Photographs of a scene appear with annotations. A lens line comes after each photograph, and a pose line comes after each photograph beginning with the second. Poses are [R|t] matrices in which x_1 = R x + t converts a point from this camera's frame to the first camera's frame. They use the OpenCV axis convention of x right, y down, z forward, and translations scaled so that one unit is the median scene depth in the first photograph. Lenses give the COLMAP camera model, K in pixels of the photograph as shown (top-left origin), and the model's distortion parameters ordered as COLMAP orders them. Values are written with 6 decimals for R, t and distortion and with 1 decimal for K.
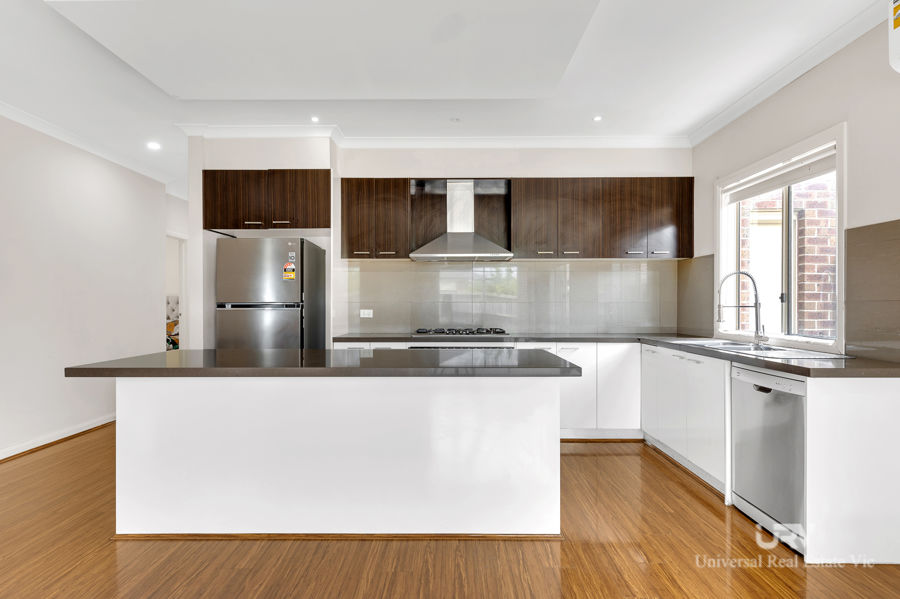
lens RADIAL K [[484.0, 0, 450.4], [0, 484.0, 303.3], [0, 0, 1]] dist [-0.001886, -0.001808]
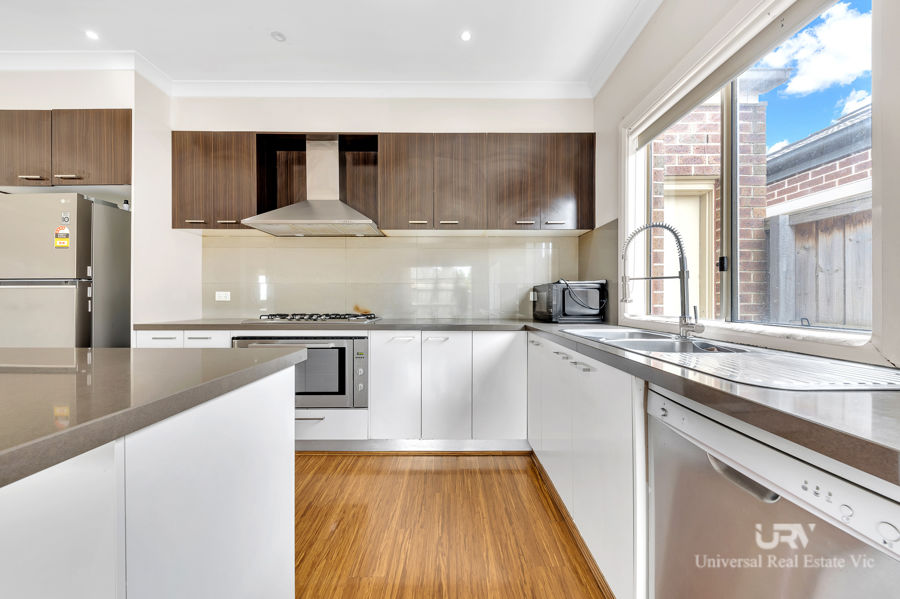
lens RADIAL K [[342.2, 0, 444.5], [0, 342.2, 295.9], [0, 0, 1]] dist [0.002672, -0.000104]
pose [[0.999885, 0.000990, 0.015124, 0.249239], [-0.000928, 0.999991, -0.004068, 0.026487], [-0.015127, 0.004054, 0.999877, 0.438987]]
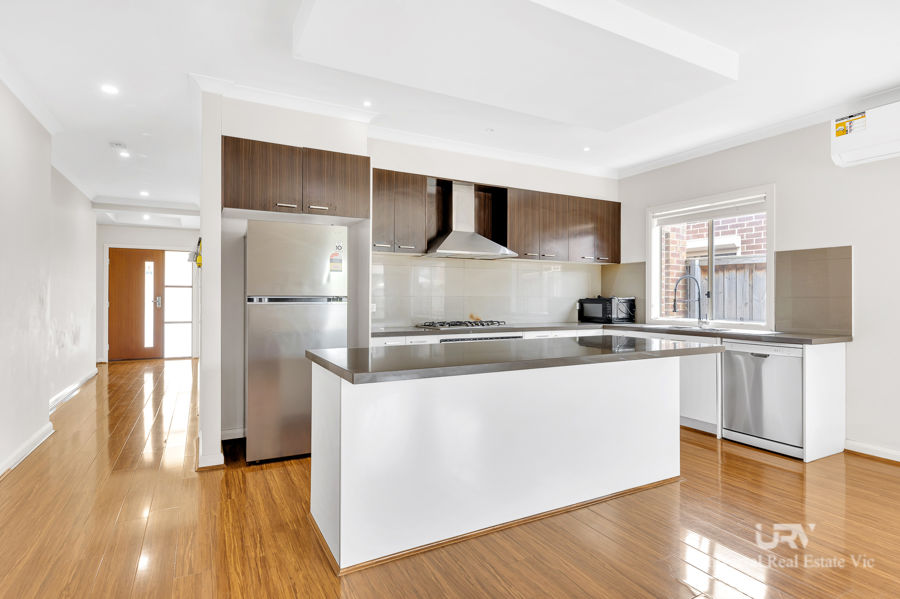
lens RADIAL K [[467.0, 0, 445.2], [0, 467.0, 295.4], [0, 0, 1]] dist [-0.000902, -0.001296]
pose [[0.878865, 0.005831, 0.477034, -0.559368], [-0.003298, 0.999976, -0.006146, 0.002035], [-0.477058, 0.003828, 0.878863, 0.116174]]
